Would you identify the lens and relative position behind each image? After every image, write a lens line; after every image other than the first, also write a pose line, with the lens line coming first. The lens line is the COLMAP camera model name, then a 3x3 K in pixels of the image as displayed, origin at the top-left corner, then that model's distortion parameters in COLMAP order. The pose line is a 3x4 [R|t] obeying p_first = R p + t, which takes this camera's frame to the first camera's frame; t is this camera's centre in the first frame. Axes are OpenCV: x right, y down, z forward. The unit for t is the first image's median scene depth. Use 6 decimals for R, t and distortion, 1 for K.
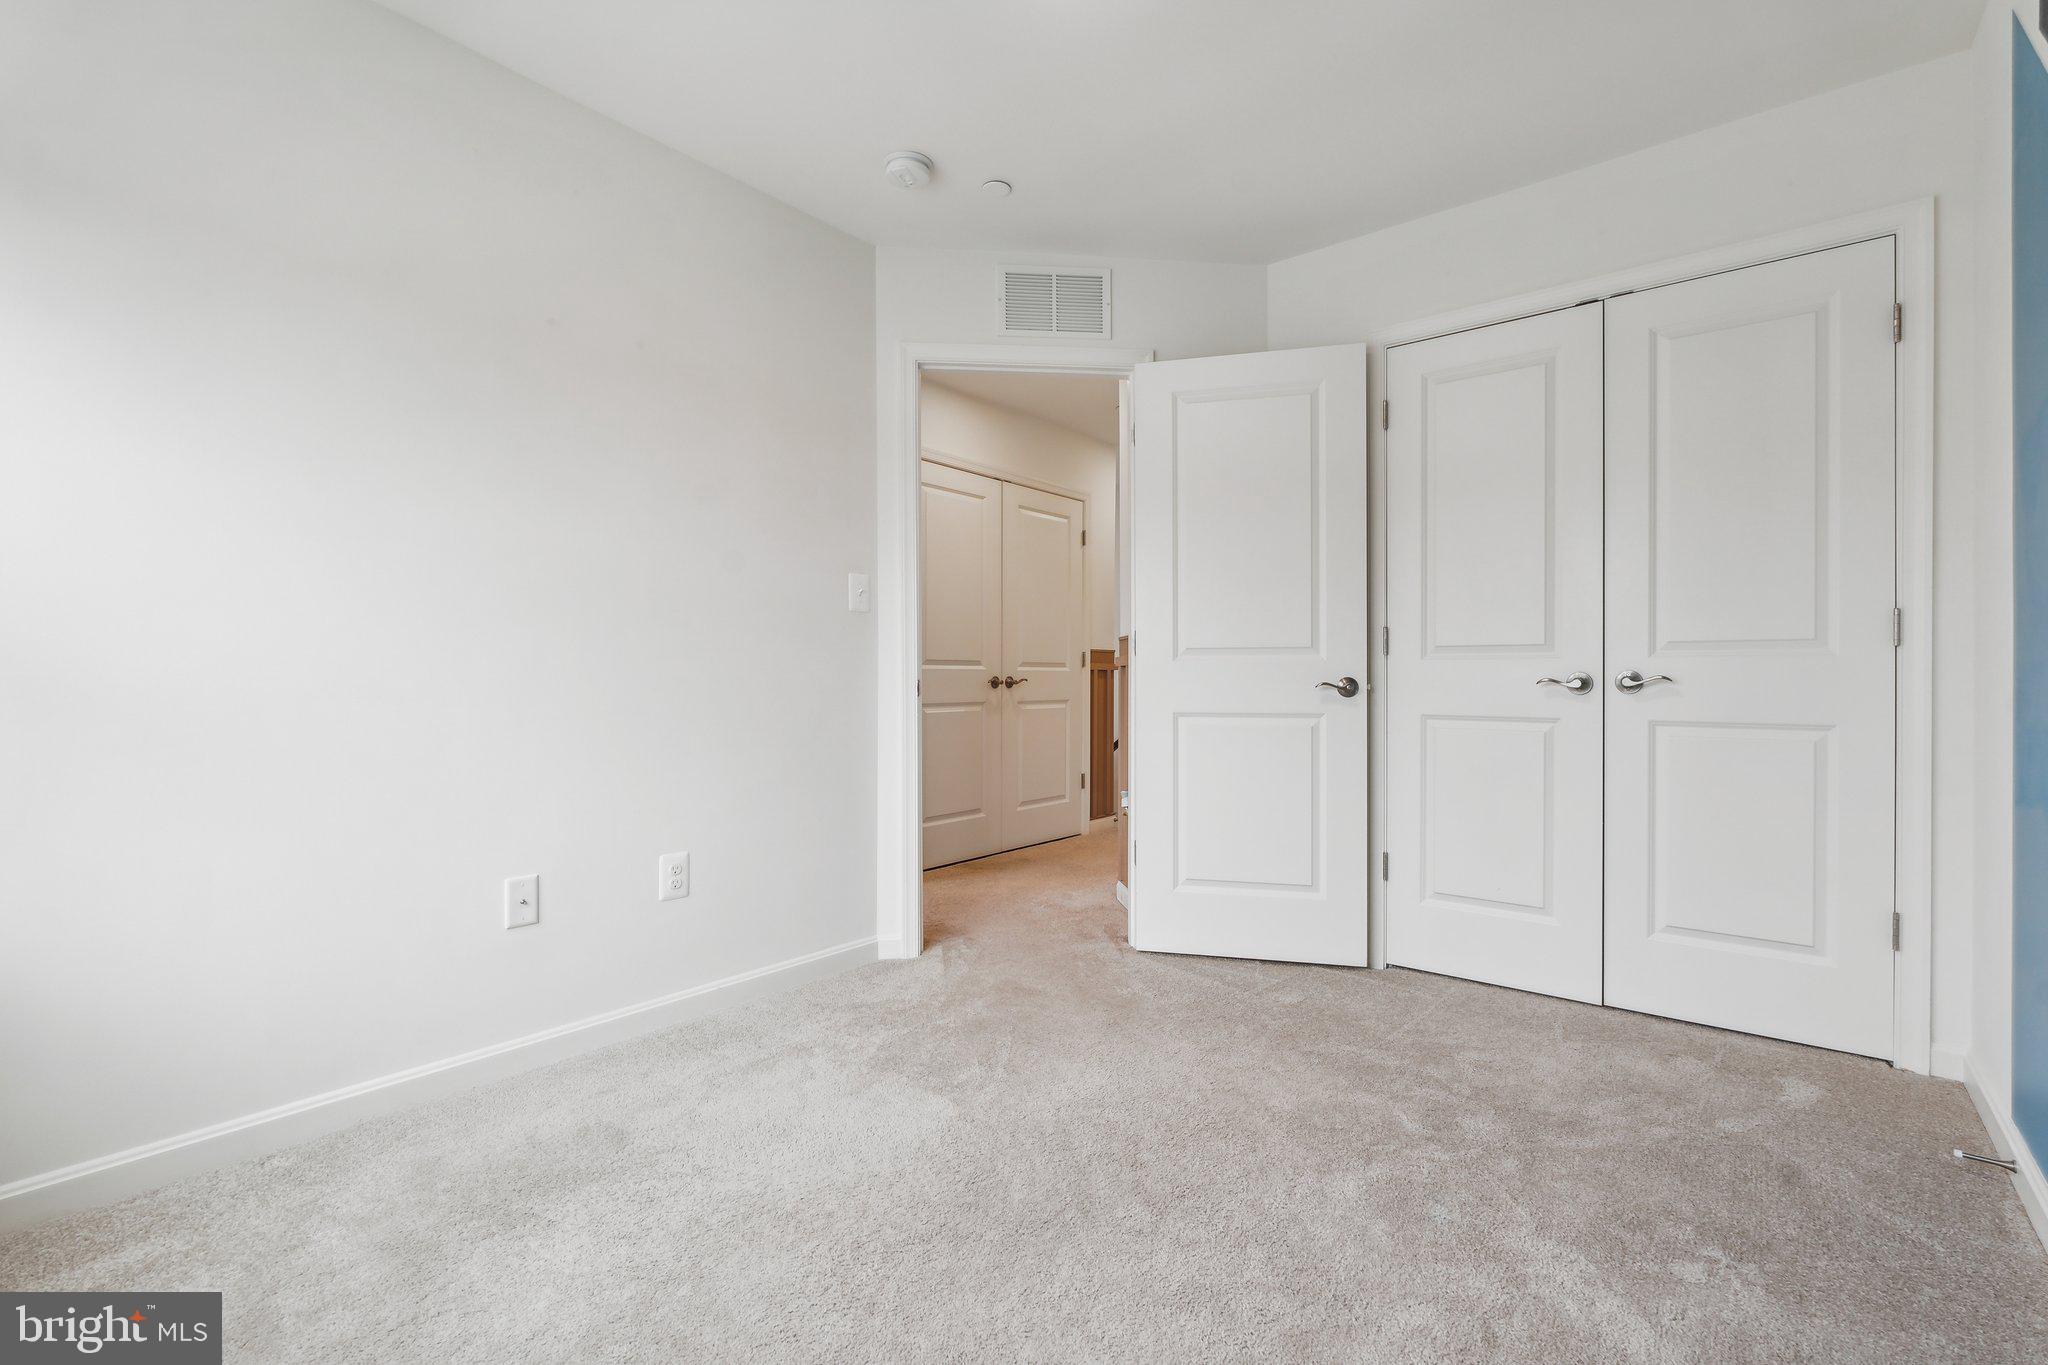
lens RADIAL K [[916.6, 0, 1021.1], [0, 916.6, 671.4], [0, 0, 1]] dist [-0.001229, 0.000366]
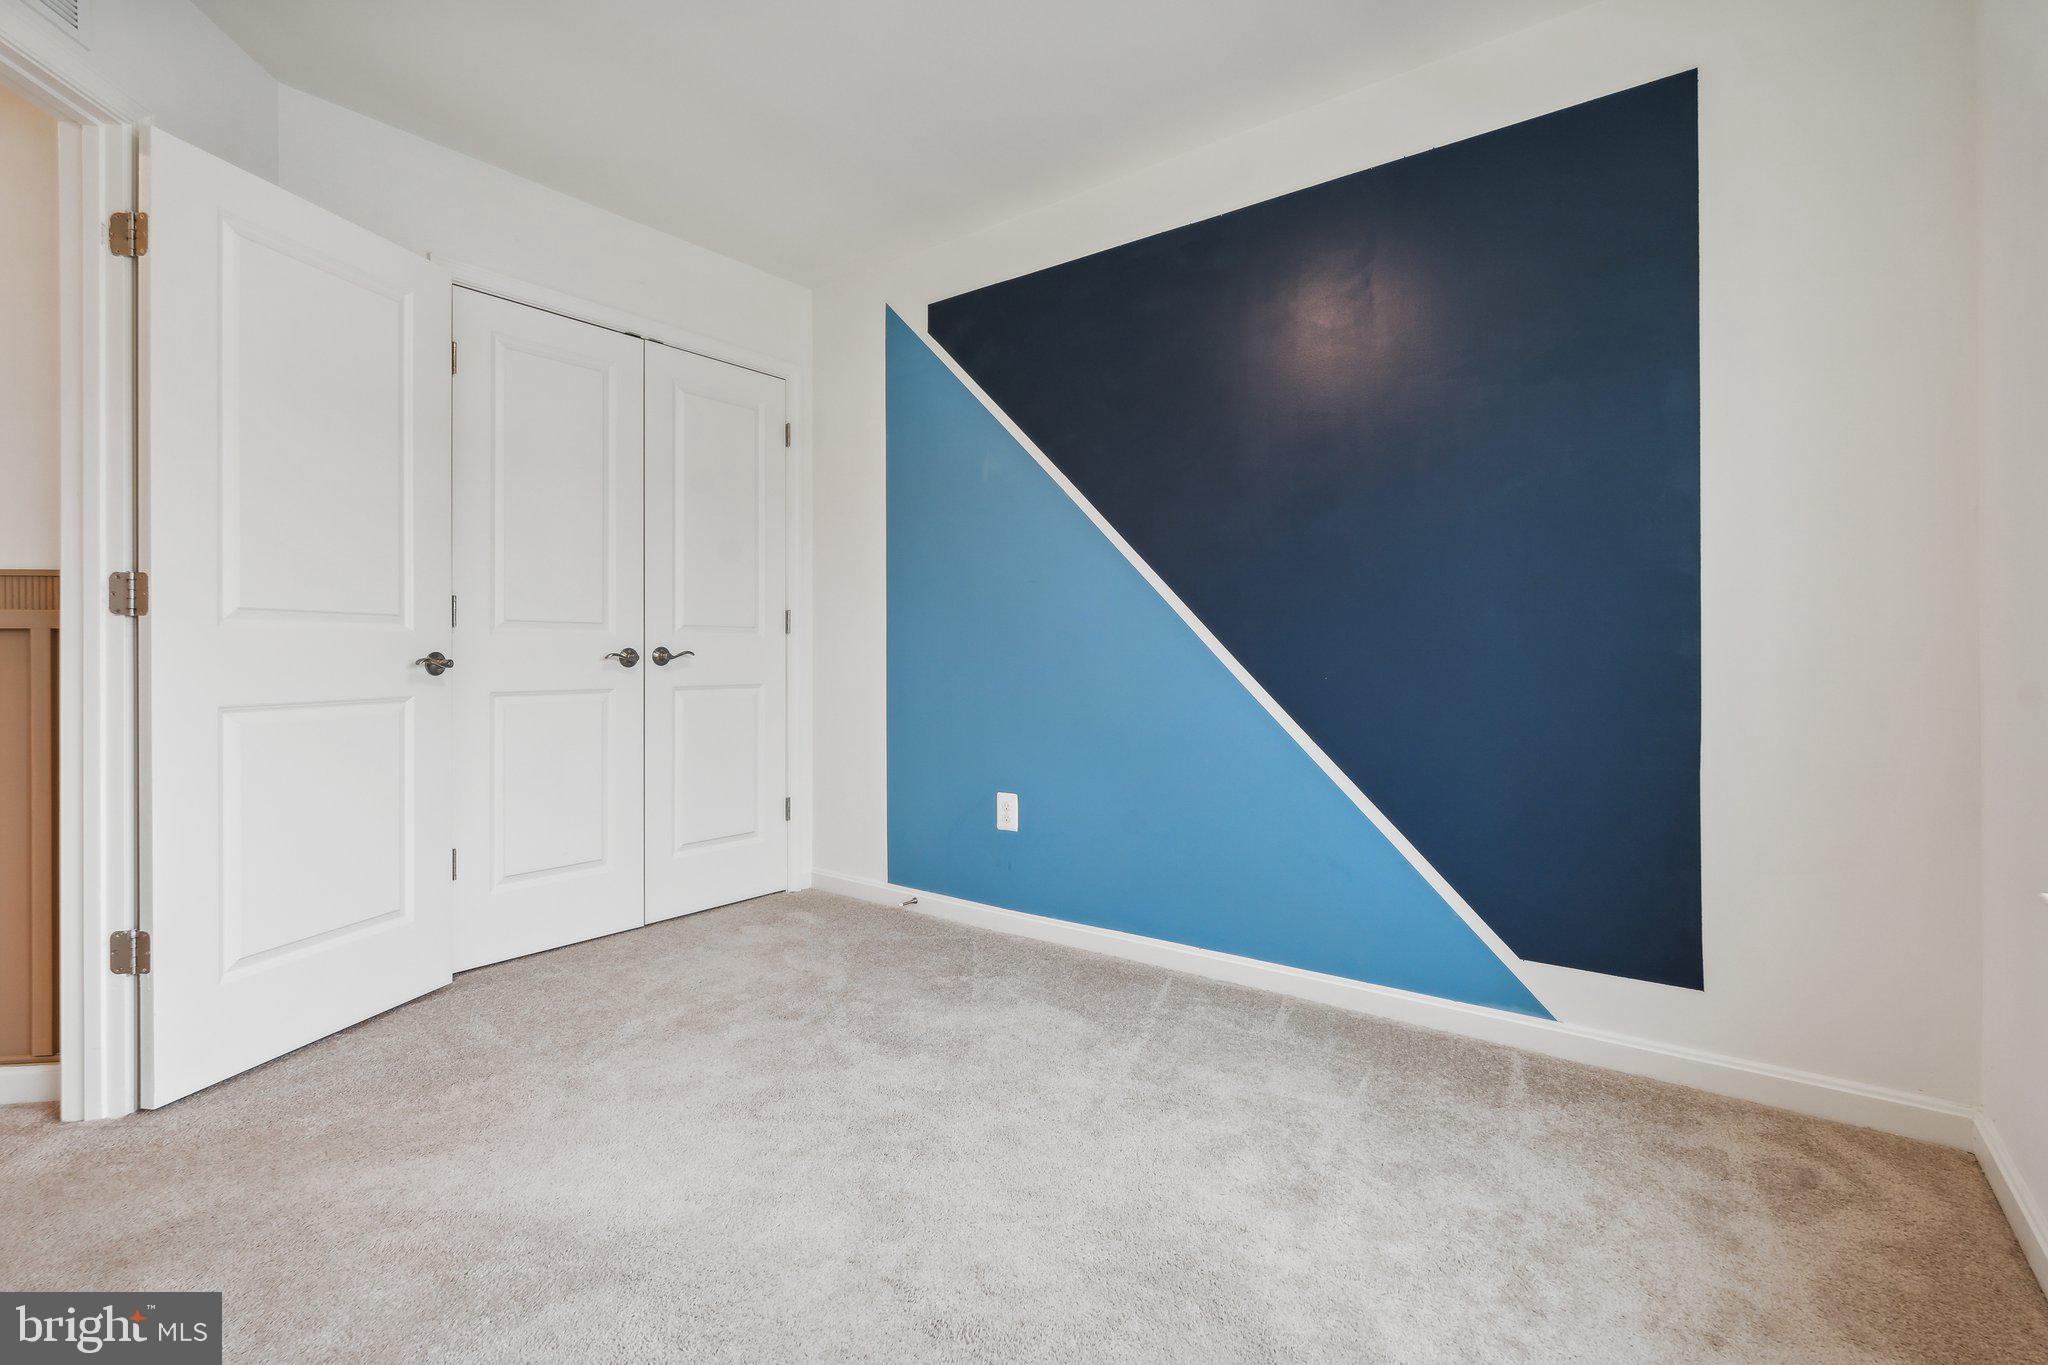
lens RADIAL K [[916.4, 0, 1019.5], [0, 916.4, 649.0], [0, 0, 1]] dist [-0.005574, 0.000184]
pose [[-0.024836, 0.003990, 0.999684, -0.585462], [-0.001929, 0.999990, -0.004039, 0.006217], [-0.999690, -0.002029, -0.024828, 0.546776]]
